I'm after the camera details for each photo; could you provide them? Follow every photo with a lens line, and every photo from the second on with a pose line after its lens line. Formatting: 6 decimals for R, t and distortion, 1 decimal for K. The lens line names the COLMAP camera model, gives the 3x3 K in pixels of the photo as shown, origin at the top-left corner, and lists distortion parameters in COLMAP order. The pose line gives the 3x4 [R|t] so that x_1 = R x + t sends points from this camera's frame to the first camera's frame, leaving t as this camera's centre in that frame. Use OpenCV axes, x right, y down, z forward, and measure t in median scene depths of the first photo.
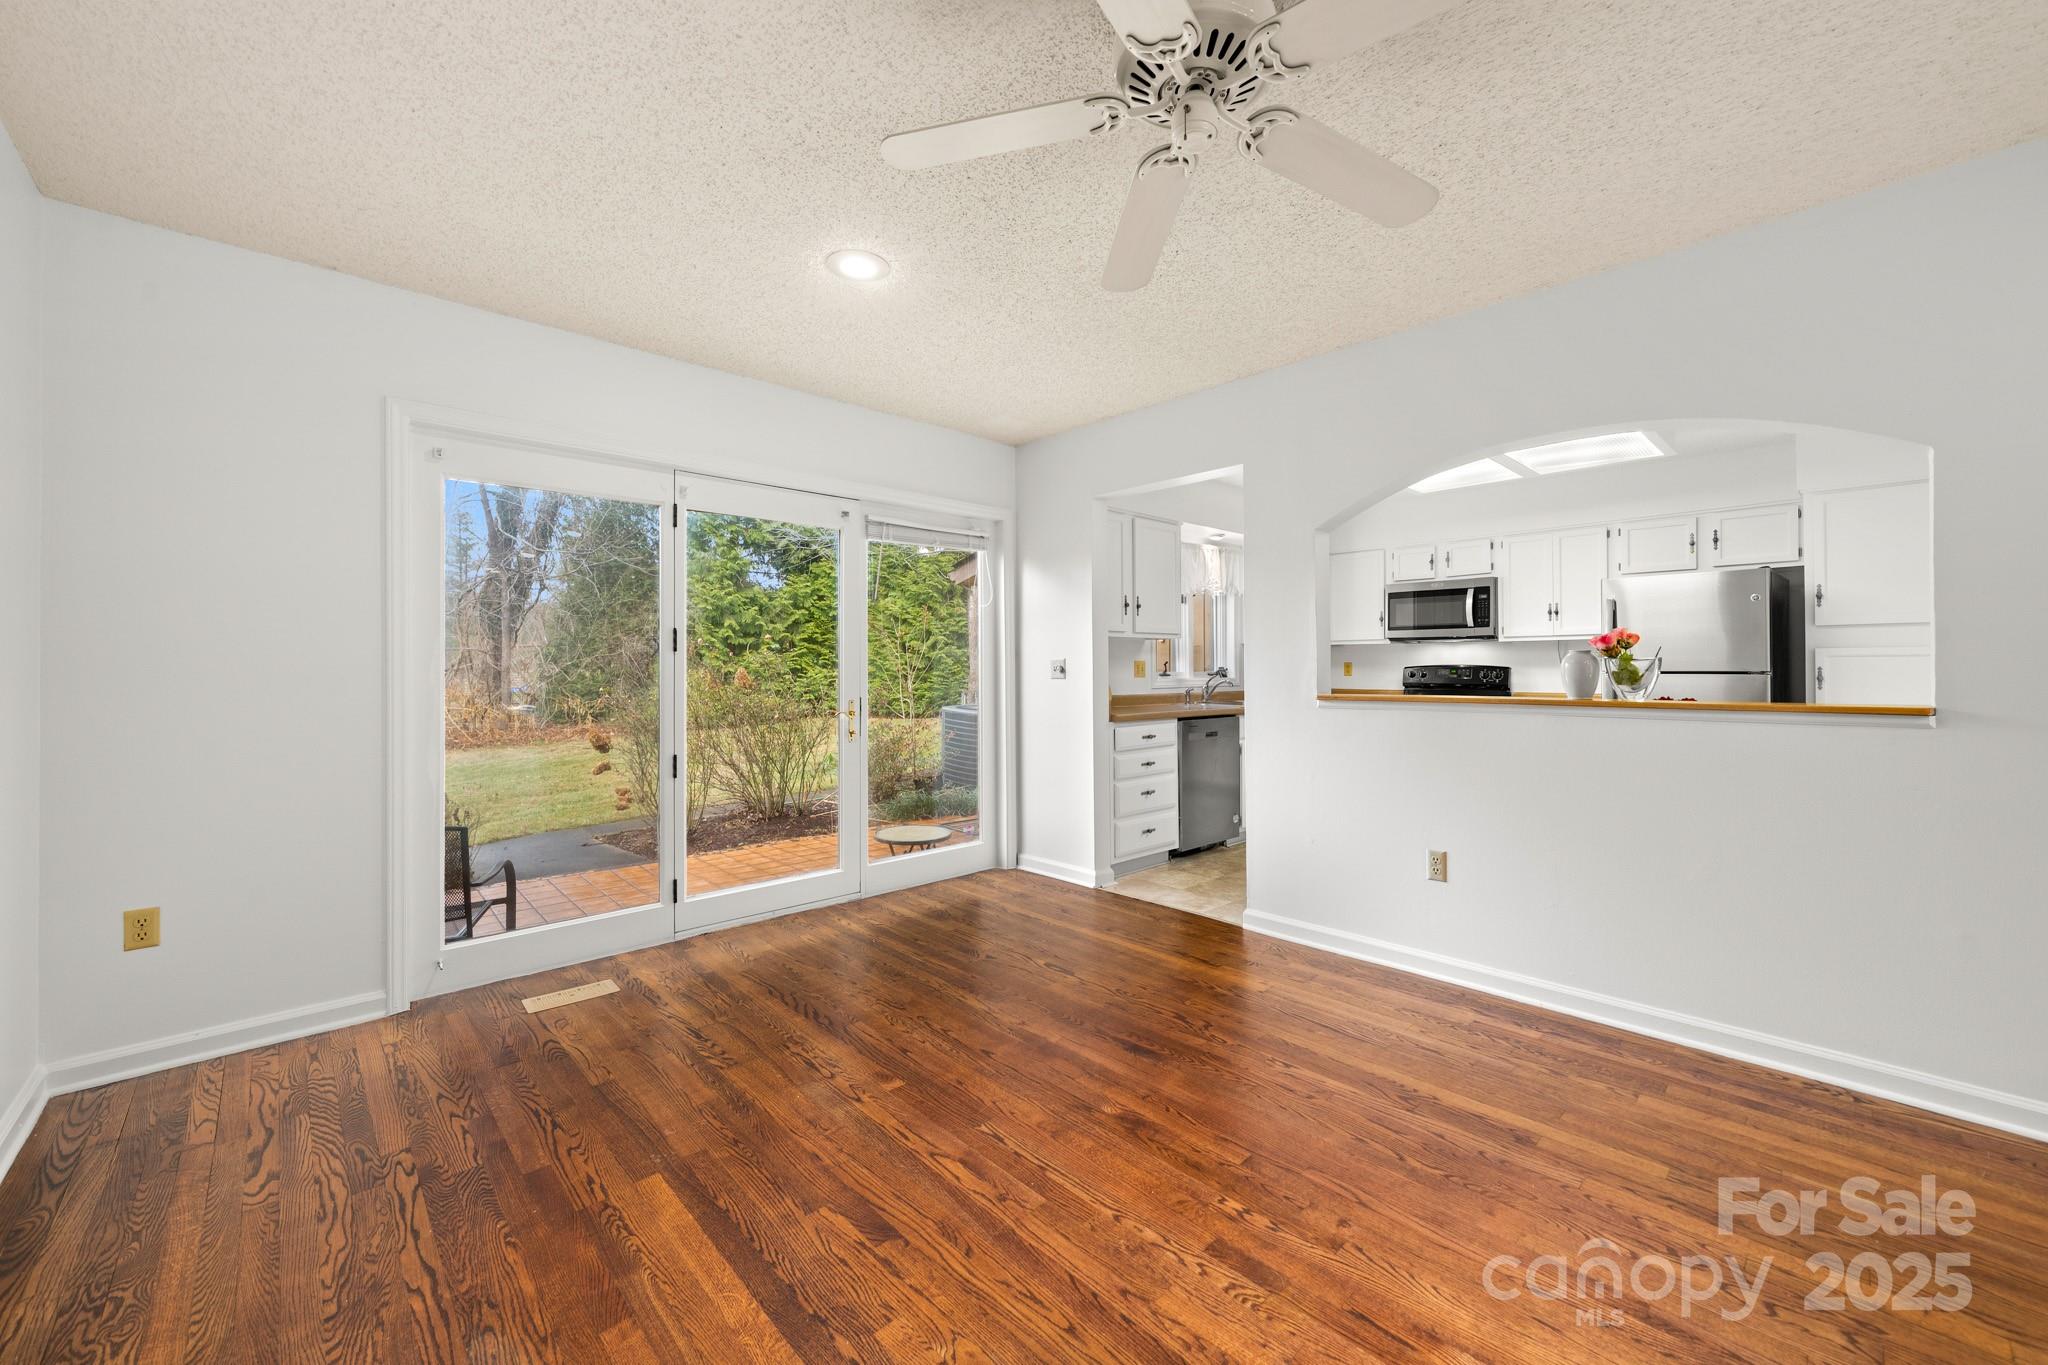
lens RADIAL K [[798.8, 0, 1023.0], [0, 798.8, 678.3], [0, 0, 1]] dist [-0.000721, -0.000078]
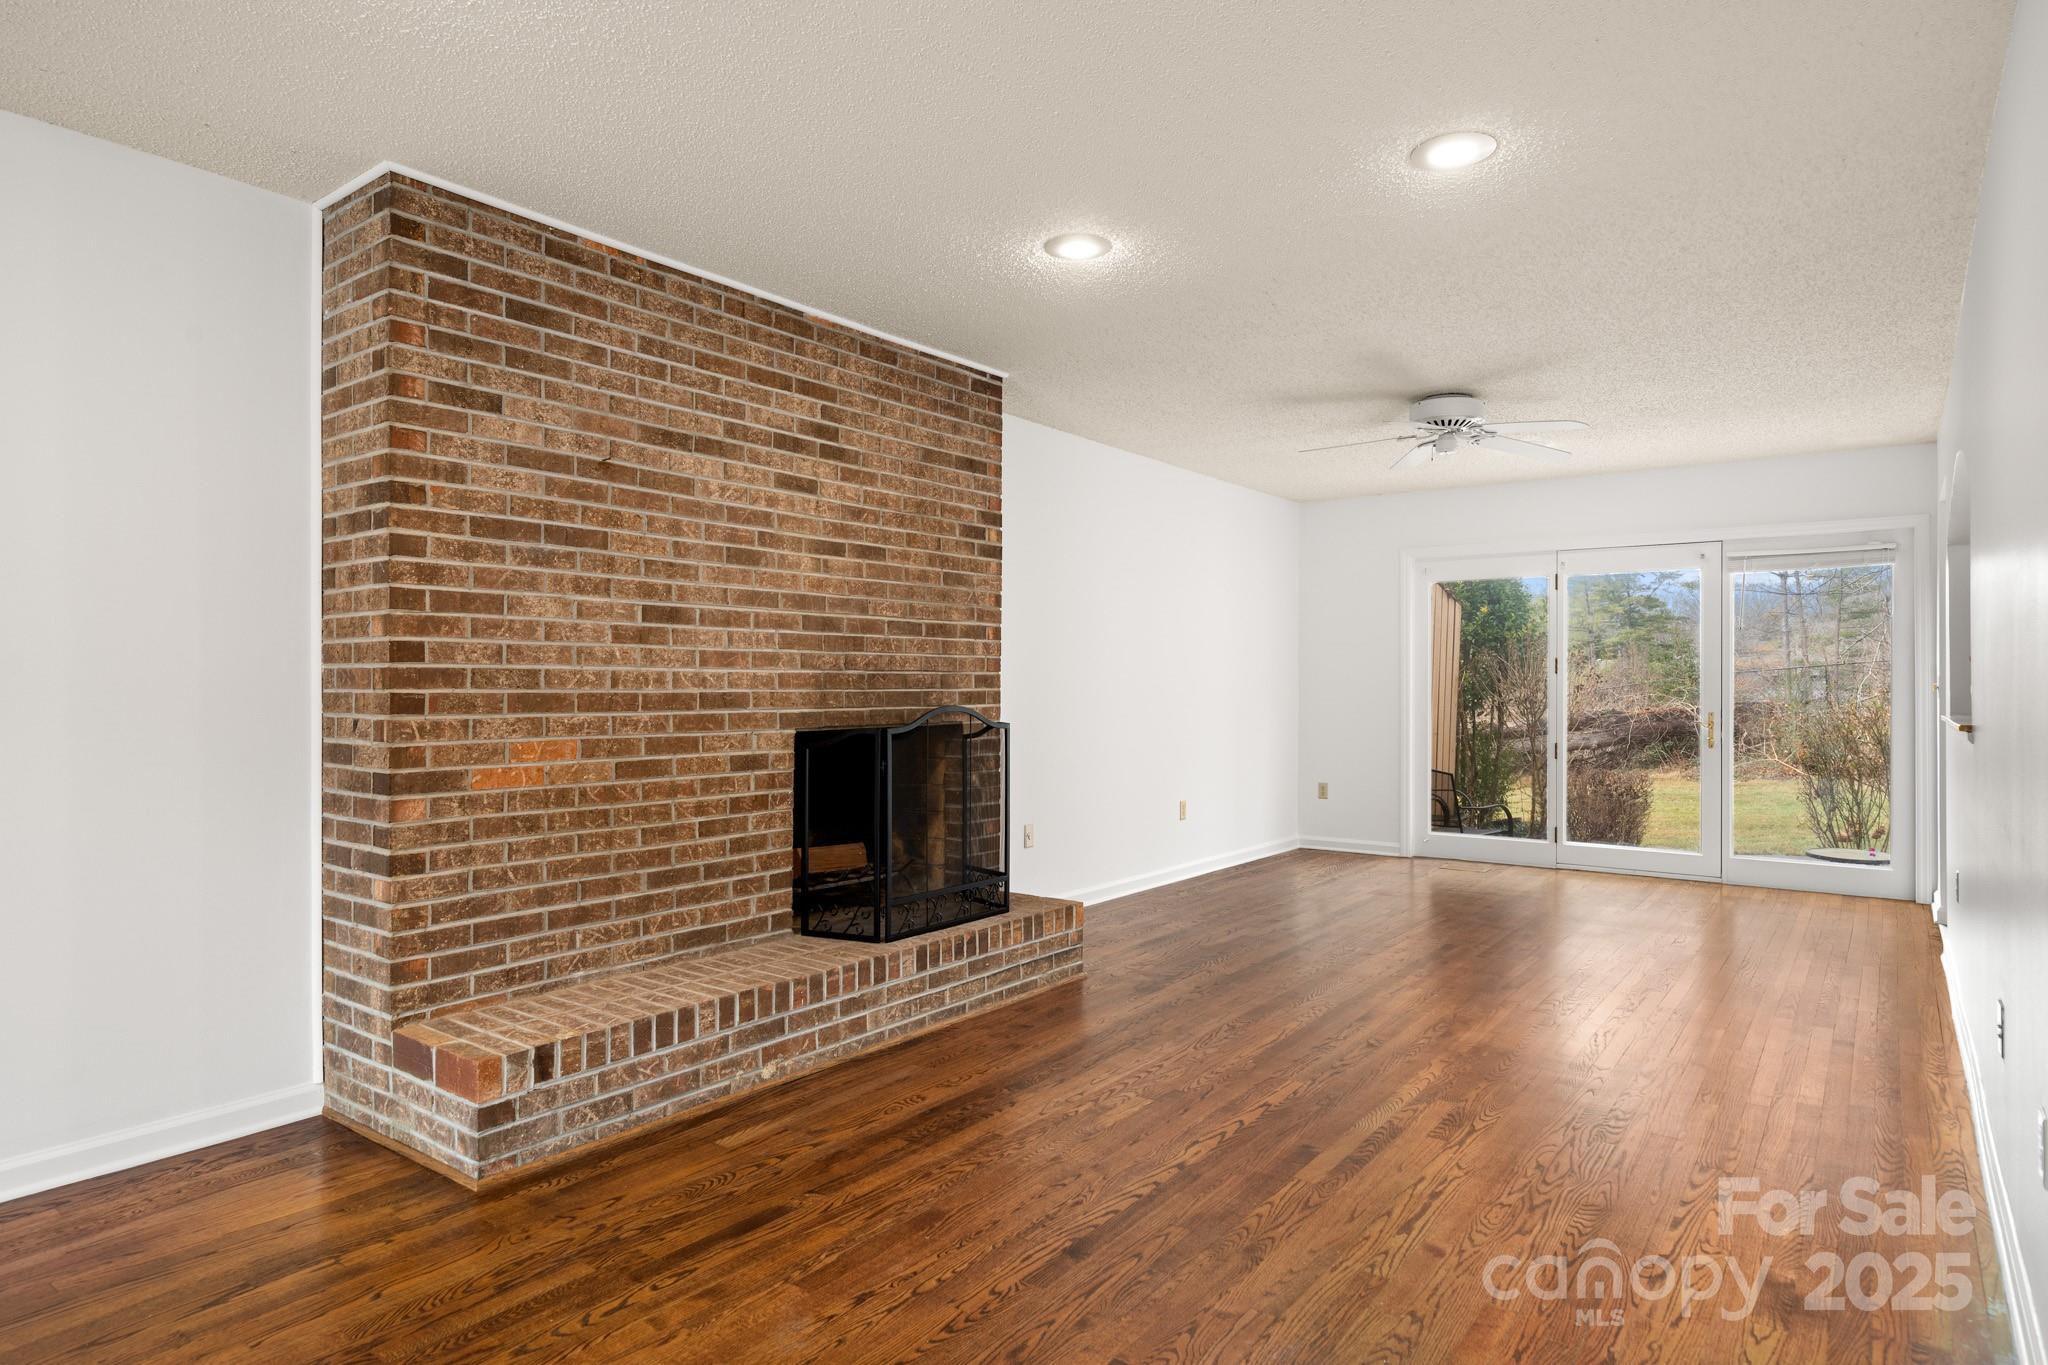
lens RADIAL K [[1148.3, 0, 1024.0], [0, 1148.3, 682.5], [0, 0, 1]] dist [0.000808, 0.000863]
pose [[0.172547, 0.004556, -0.984991, 2.296501], [-0.012808, 0.999915, 0.002382, -0.013114], [0.984918, 0.012205, 0.172591, -0.525347]]
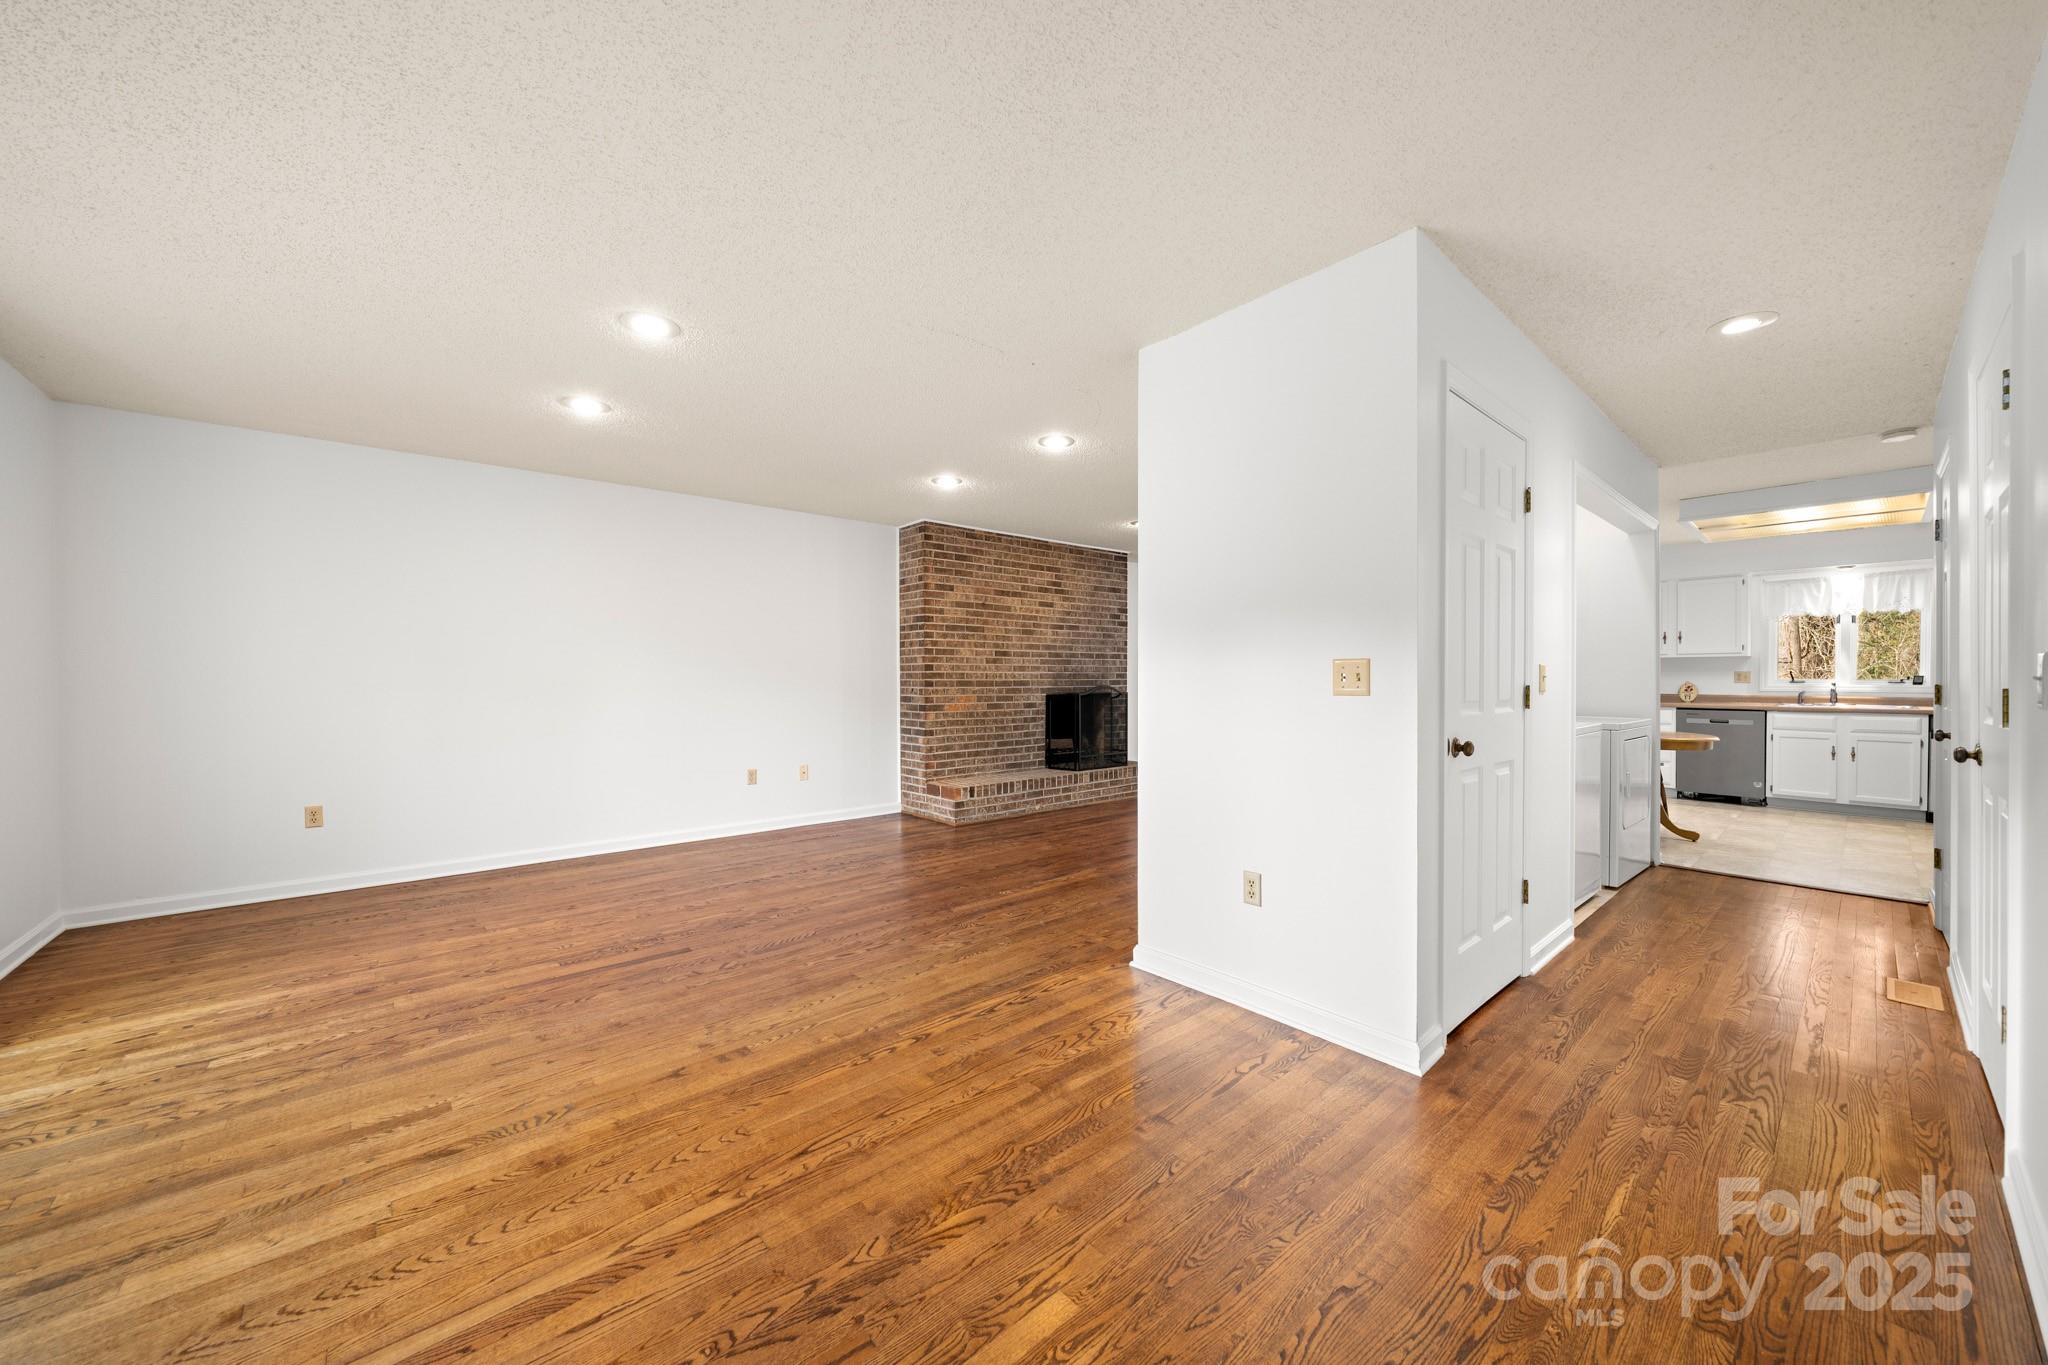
lens RADIAL K [[743.2, 0, 1038.6], [0, 743.2, 683.9], [0, 0, 1]] dist [-0.001078, -0.000063]
pose [[-0.031881, 0.014217, -0.999391, 3.632514], [-0.008618, 0.999858, 0.014498, -0.019221], [0.999455, 0.009075, -0.031754, -0.497964]]
